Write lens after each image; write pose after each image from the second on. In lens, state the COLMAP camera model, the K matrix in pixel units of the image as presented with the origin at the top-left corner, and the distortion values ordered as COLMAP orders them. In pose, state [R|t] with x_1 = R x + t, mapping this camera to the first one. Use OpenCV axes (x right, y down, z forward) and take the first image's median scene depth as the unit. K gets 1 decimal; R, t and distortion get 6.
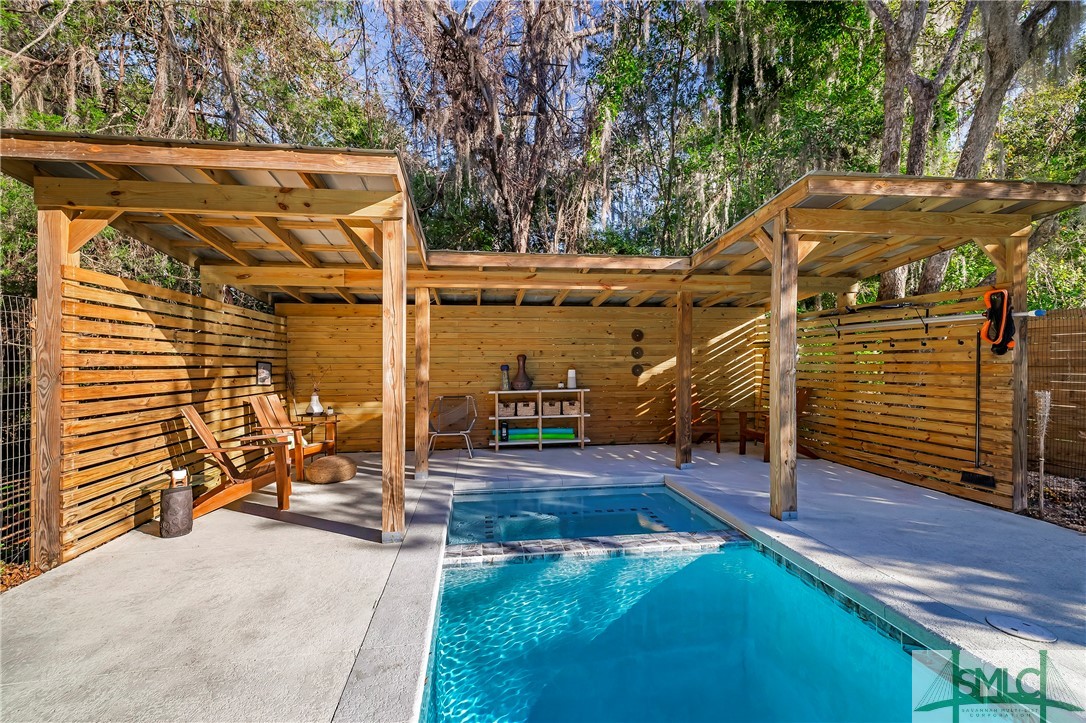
lens RADIAL K [[480.8, 0, 542.2], [0, 480.8, 361.4], [0, 0, 1]] dist [0.000475, 0.000043]
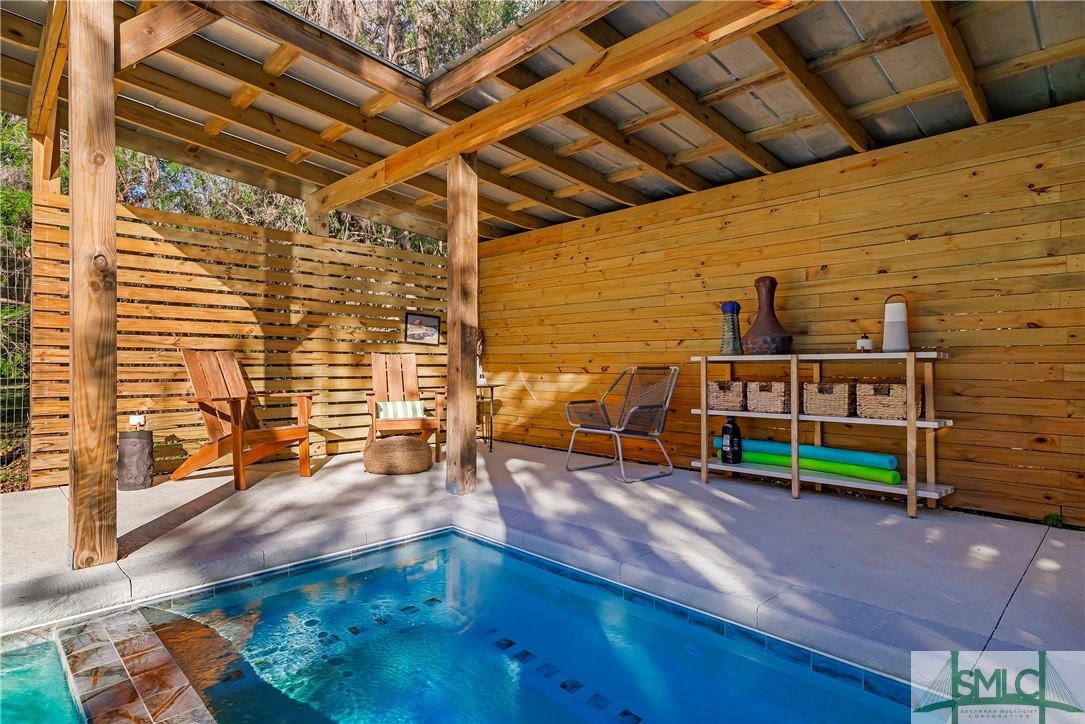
lens RADIAL K [[582.0, 0, 543.6], [0, 582.0, 359.7], [0, 0, 1]] dist [-0.002241, 0.000090]
pose [[0.596352, 0.001969, -0.802721, 0.273631], [-0.004946, 0.999987, -0.001222, 0.065738], [0.802708, 0.004699, 0.596354, 0.507046]]
